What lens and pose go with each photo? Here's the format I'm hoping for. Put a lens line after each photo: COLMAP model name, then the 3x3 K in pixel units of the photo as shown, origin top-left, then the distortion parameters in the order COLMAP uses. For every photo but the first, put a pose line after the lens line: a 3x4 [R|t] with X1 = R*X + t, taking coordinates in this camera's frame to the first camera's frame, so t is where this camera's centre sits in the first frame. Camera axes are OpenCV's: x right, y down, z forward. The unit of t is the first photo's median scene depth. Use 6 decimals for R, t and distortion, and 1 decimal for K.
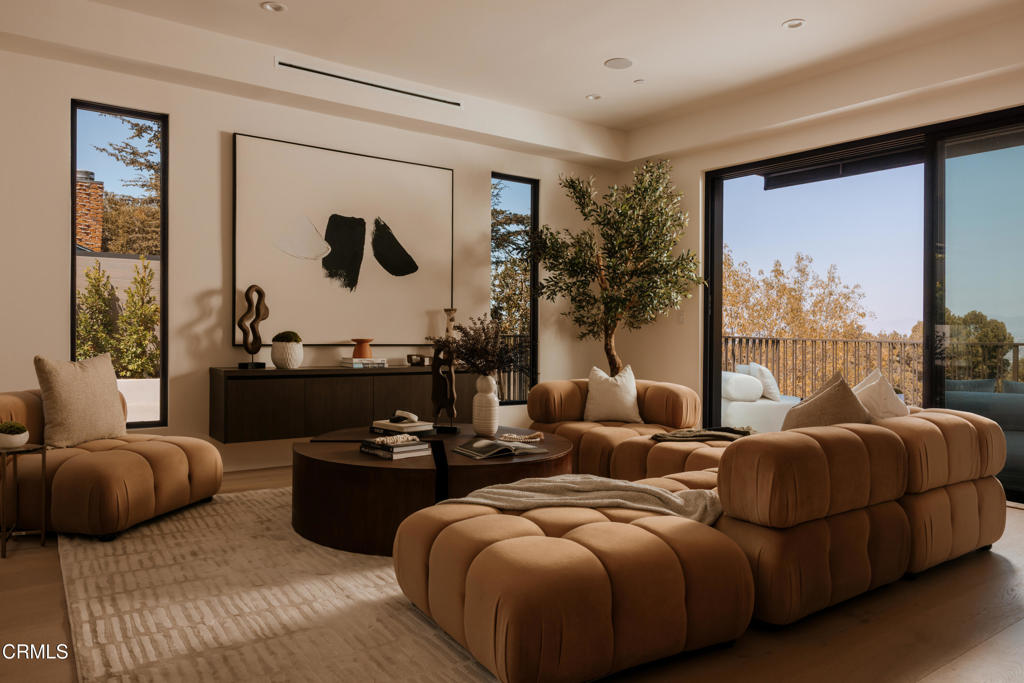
lens RADIAL K [[716.0, 0, 511.3], [0, 716.0, 338.2], [0, 0, 1]] dist [0.008957, -0.002587]
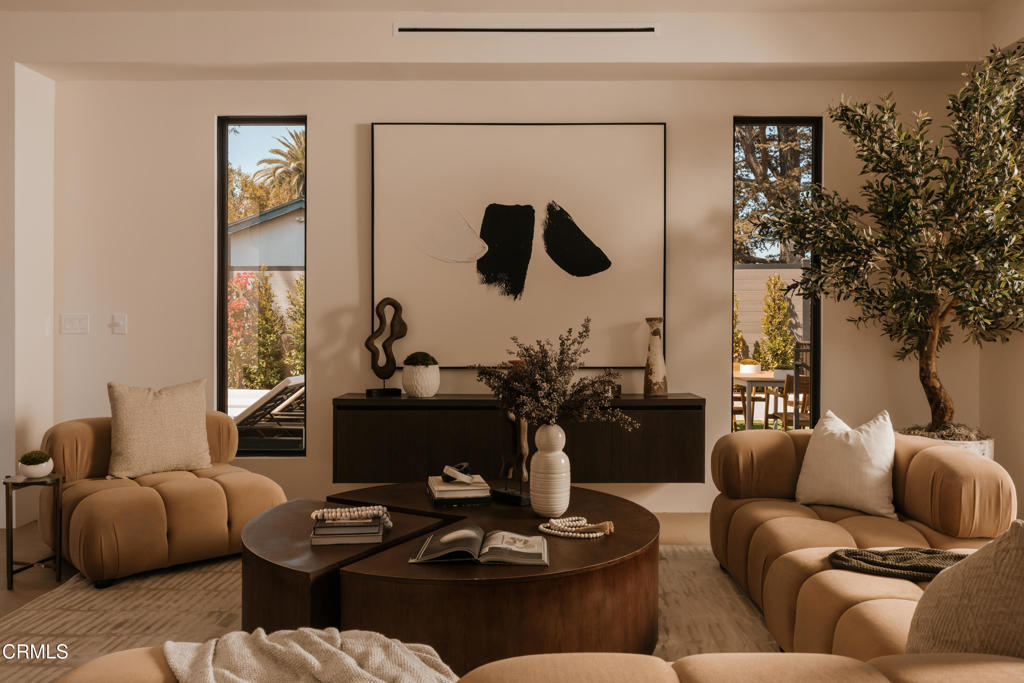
lens RADIAL K [[776.6, 0, 513.3], [0, 776.6, 345.9], [0, 0, 1]] dist [-0.001743, 0.002583]
pose [[0.809955, -0.001337, -0.586491, 0.297513], [0.004828, 0.999979, 0.004388, -0.019800], [0.586473, -0.006385, 0.809944, 0.332639]]
